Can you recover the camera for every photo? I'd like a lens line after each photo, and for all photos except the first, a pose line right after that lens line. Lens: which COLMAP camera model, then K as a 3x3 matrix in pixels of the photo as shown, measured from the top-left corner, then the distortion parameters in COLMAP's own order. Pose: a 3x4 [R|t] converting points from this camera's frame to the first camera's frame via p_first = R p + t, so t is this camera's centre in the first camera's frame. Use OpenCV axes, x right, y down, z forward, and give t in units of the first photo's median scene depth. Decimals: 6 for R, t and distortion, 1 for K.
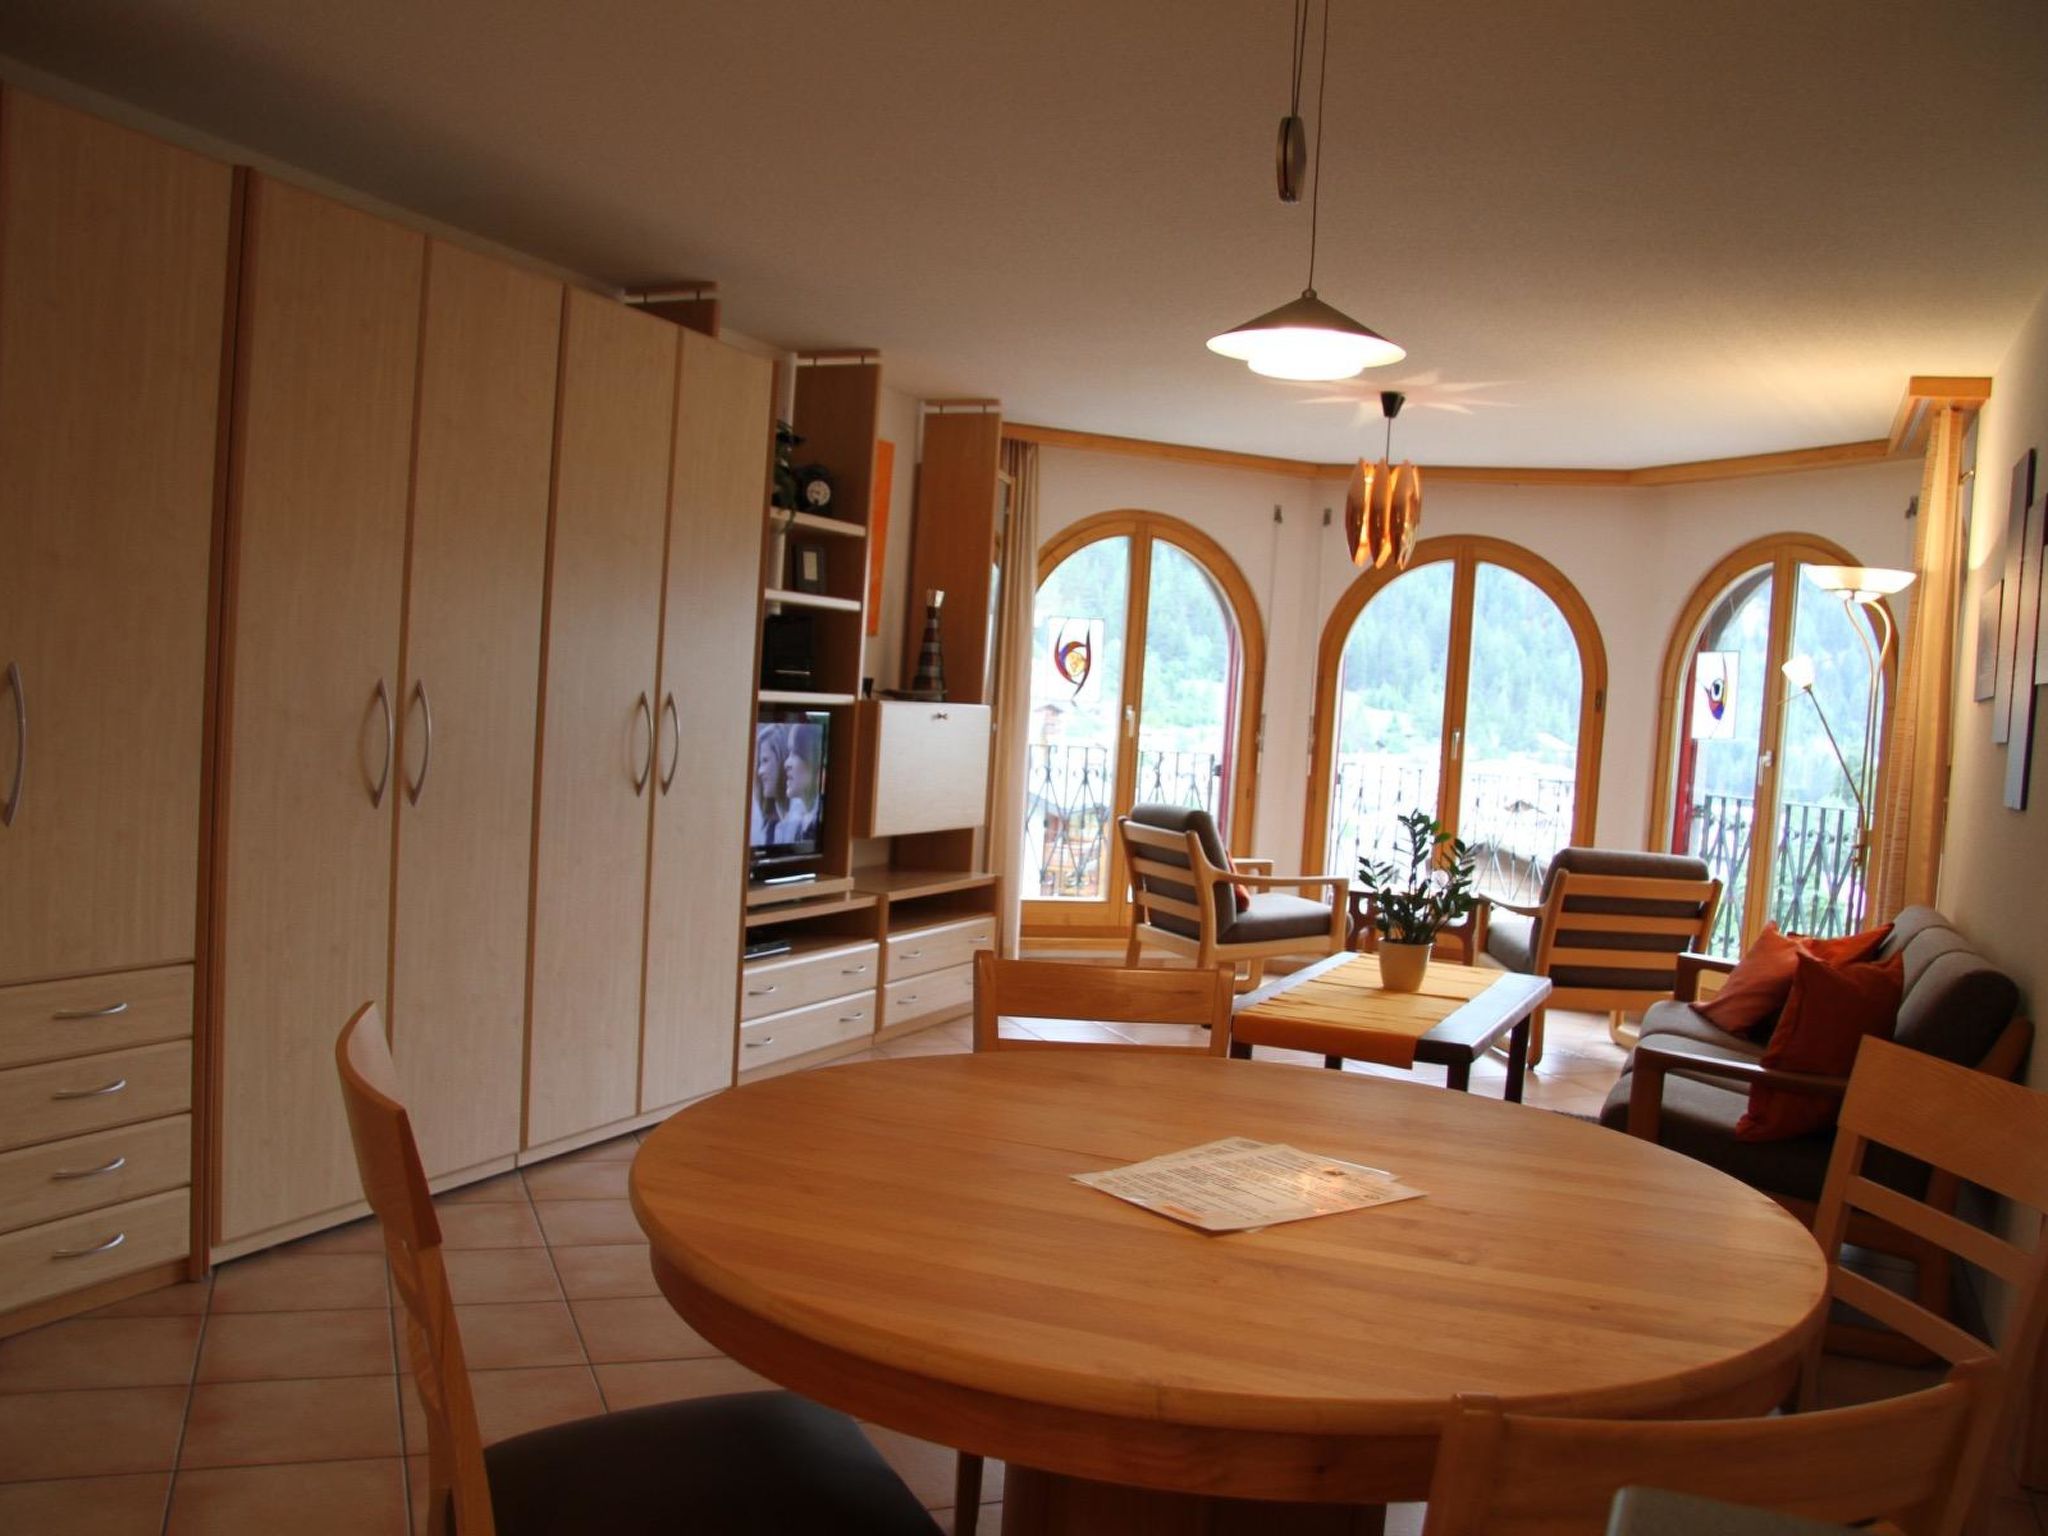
lens RADIAL K [[1755.7, 0, 1024.0], [0, 1755.7, 768.0], [0, 0, 1]] dist [-0.138024, 0.007835]
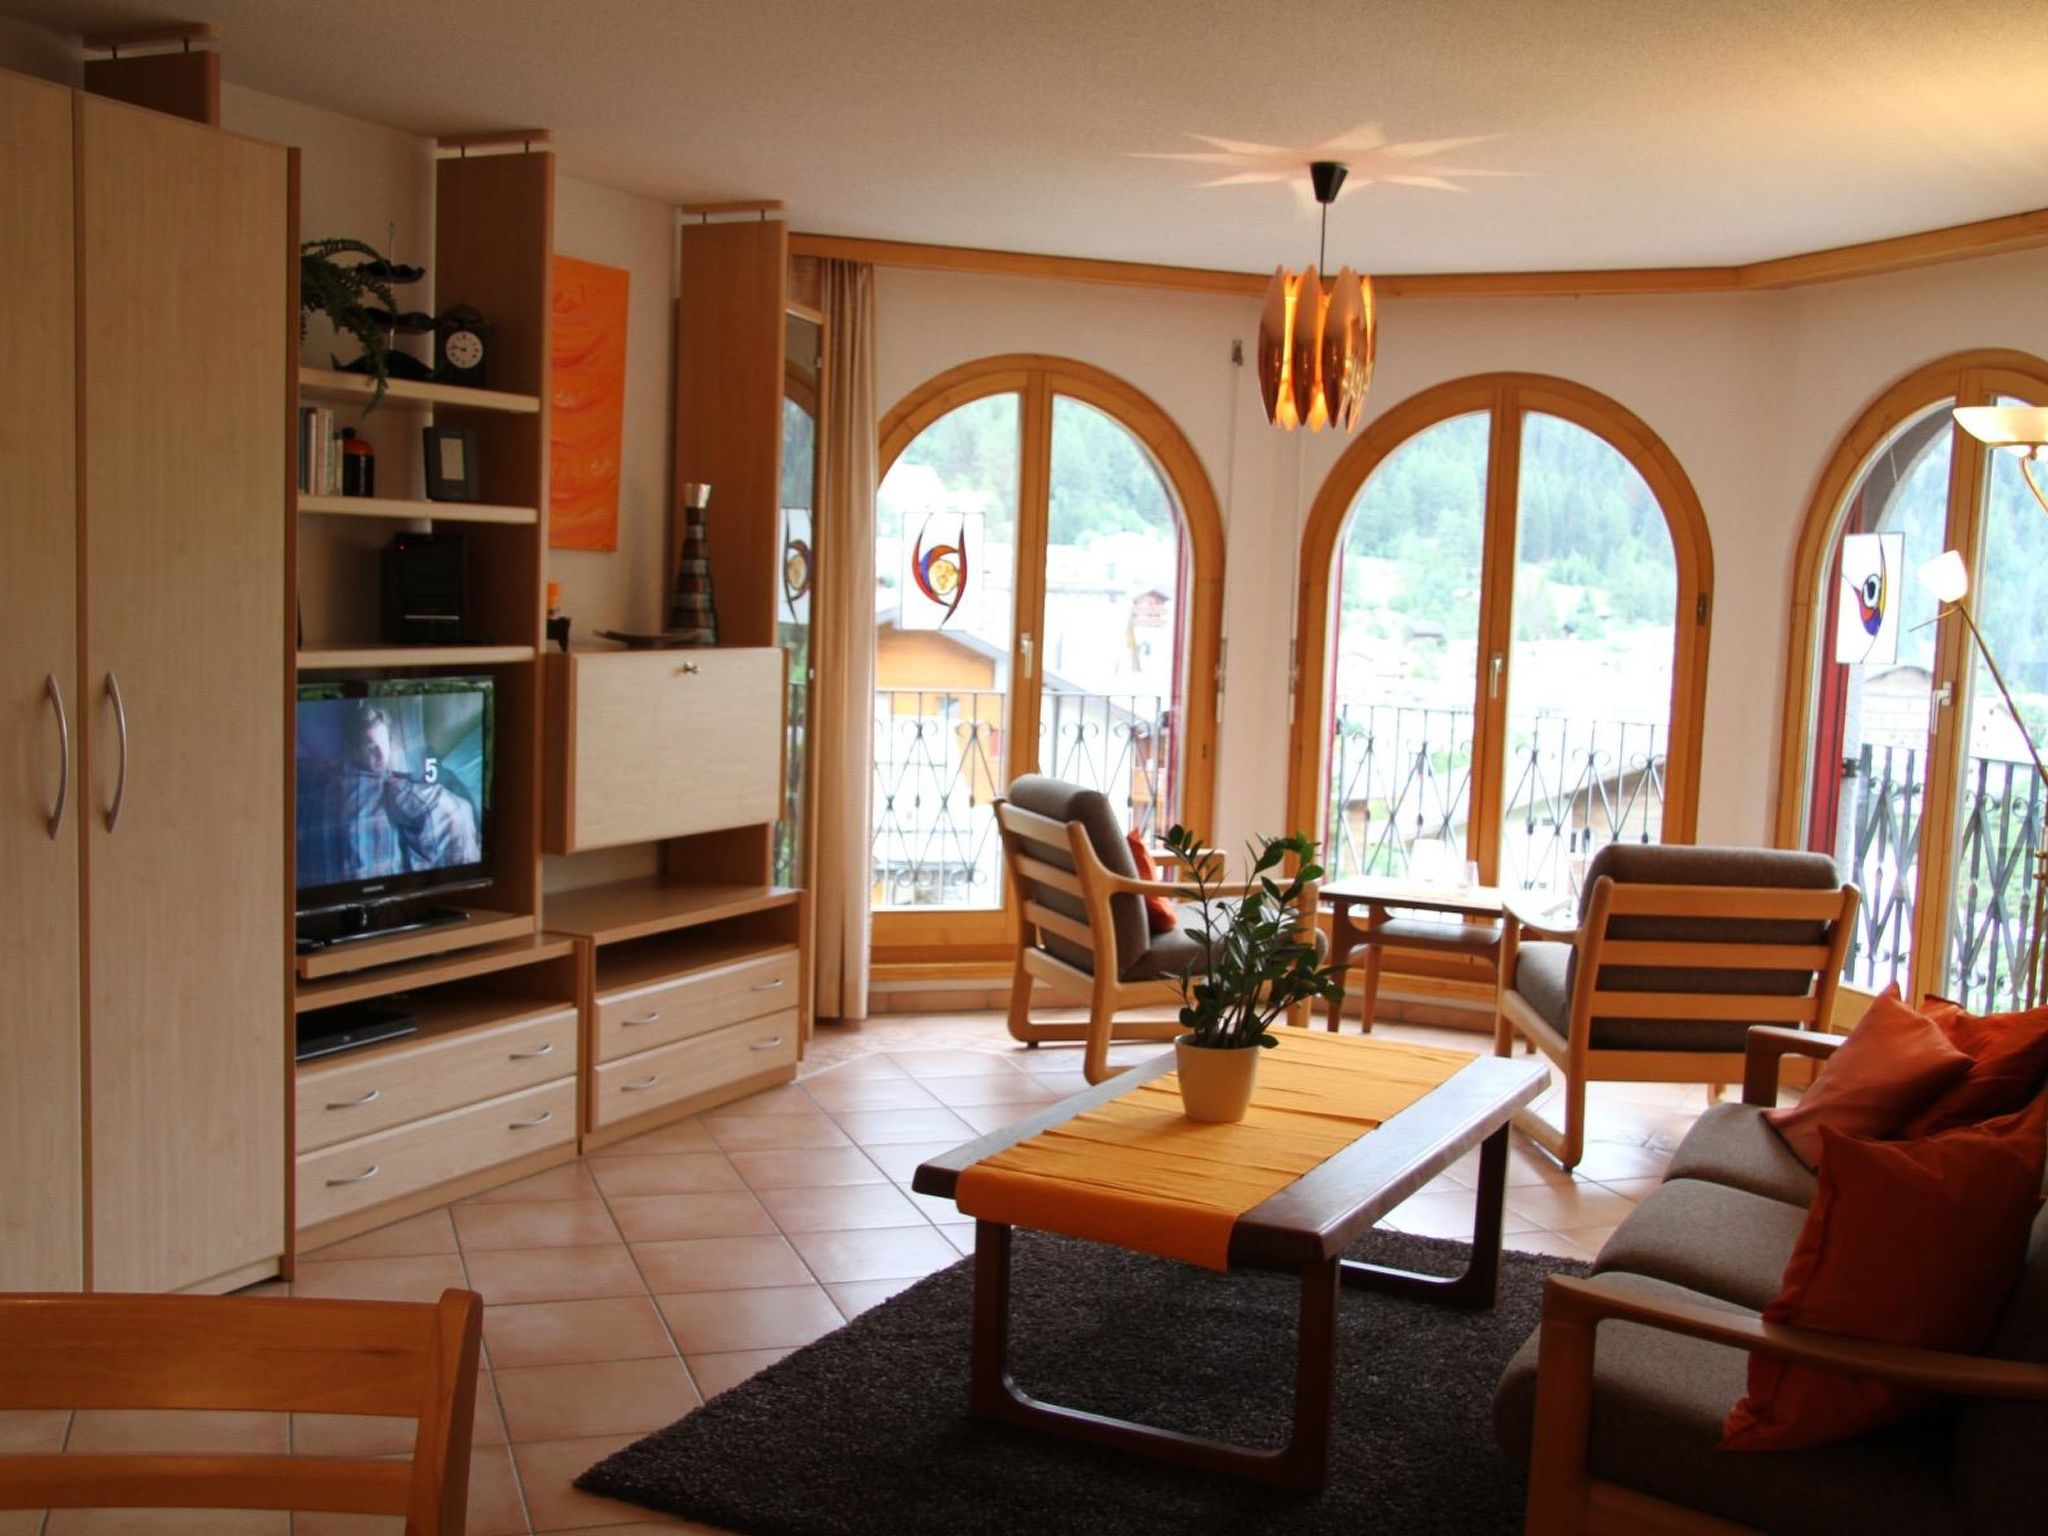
lens RADIAL K [[2155.5, 0, 1028.5], [0, 2155.5, 784.9], [0, 0, 1]] dist [-0.075810, 0.141755]
pose [[0.998562, -0.023883, -0.047985, 0.116192], [0.026409, 0.998260, 0.052716, -0.023283], [0.046642, -0.053908, 0.997456, 0.149418]]
